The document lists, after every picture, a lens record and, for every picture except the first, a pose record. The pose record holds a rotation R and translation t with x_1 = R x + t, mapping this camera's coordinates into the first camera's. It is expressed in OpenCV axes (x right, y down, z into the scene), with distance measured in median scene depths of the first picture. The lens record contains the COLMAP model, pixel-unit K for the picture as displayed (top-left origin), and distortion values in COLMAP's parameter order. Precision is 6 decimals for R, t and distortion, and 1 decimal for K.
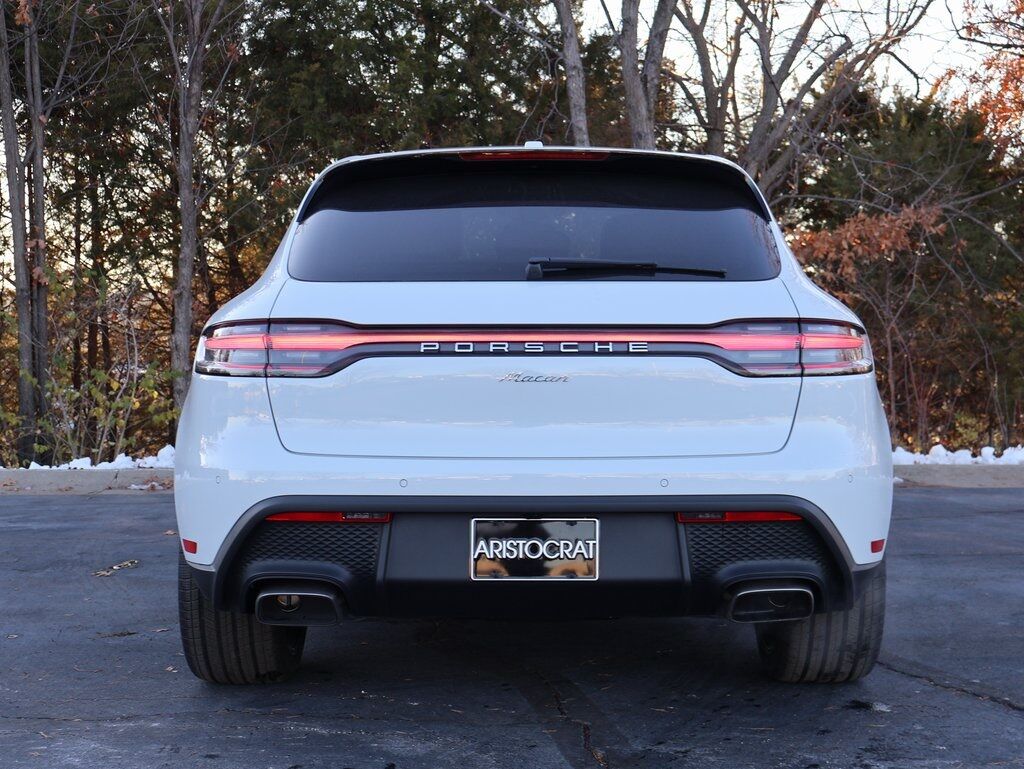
lens RADIAL K [[1308.6, 0, 512.0], [0, 1308.6, 384.5], [0, 0, 1]] dist [0.030847, 0.053228]
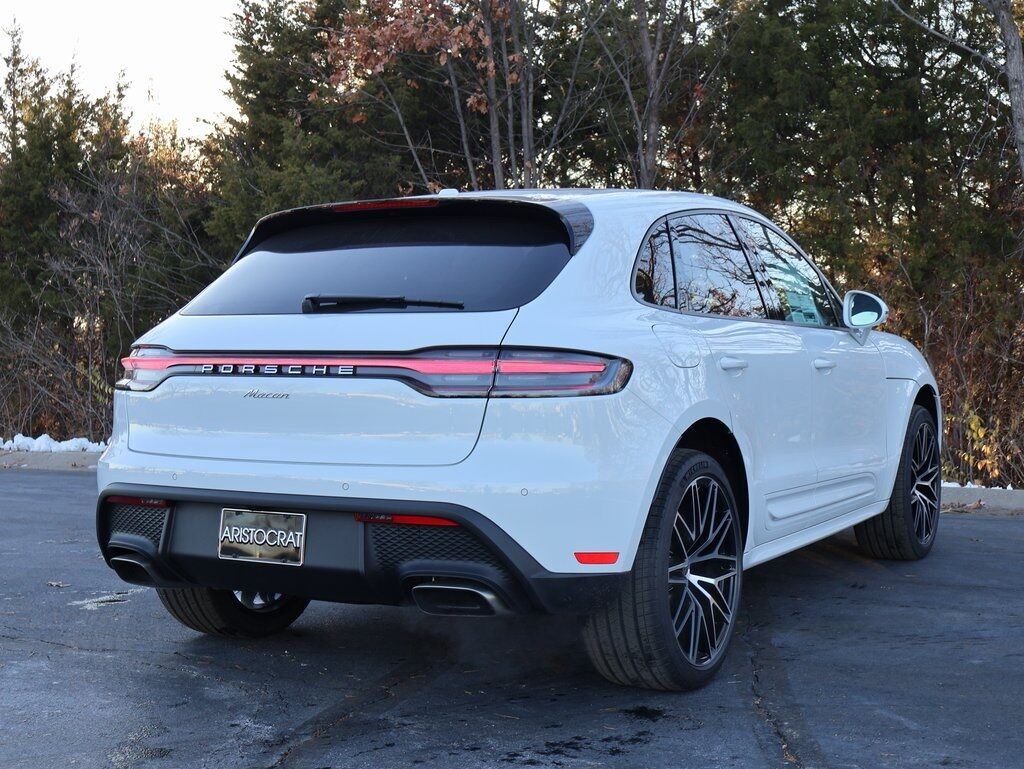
lens RADIAL K [[1316.1, 0, 512.0], [0, 1316.1, 384.5], [0, 0, 1]] dist [-0.042490, -0.014159]
pose [[0.901712, 0.013600, -0.432123, 0.728766], [-0.022689, 0.999616, -0.015885, -0.000350], [0.431741, 0.024129, 0.901675, 0.003992]]
